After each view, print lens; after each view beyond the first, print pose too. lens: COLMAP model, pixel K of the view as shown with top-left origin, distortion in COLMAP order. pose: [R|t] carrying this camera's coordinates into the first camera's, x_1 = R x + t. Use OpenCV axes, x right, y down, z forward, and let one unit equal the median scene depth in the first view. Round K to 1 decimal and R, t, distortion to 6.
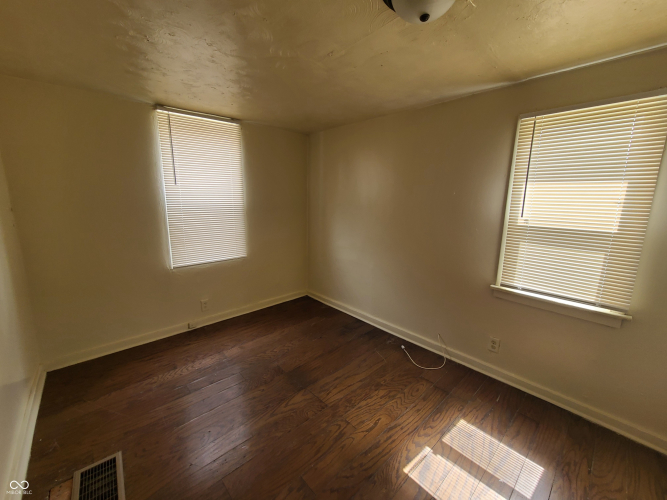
lens RADIAL K [[275.4, 0, 331.8], [0, 275.4, 250.1], [0, 0, 1]] dist [0.002731, -0.000045]
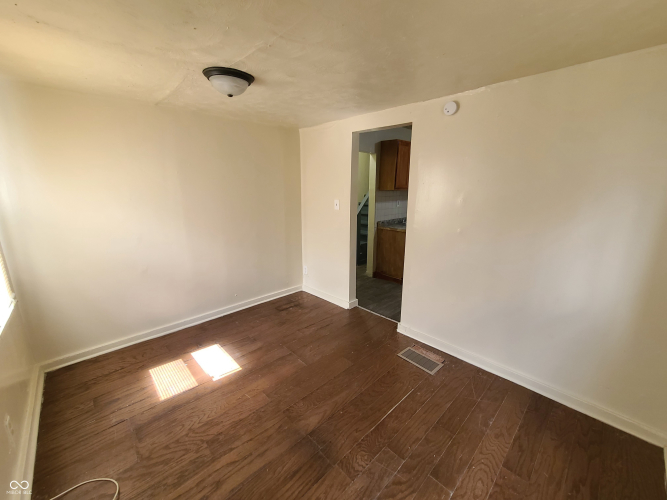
lens RADIAL K [[275.4, 0, 335.2], [0, 275.4, 250.3], [0, 0, 1]] dist [0.002731, -0.000045]
pose [[-0.999309, -0.008352, -0.036222, -0.150143], [-0.022485, 0.911775, 0.410075, -0.340110], [0.029601, 0.410606, -0.911332, 1.553699]]
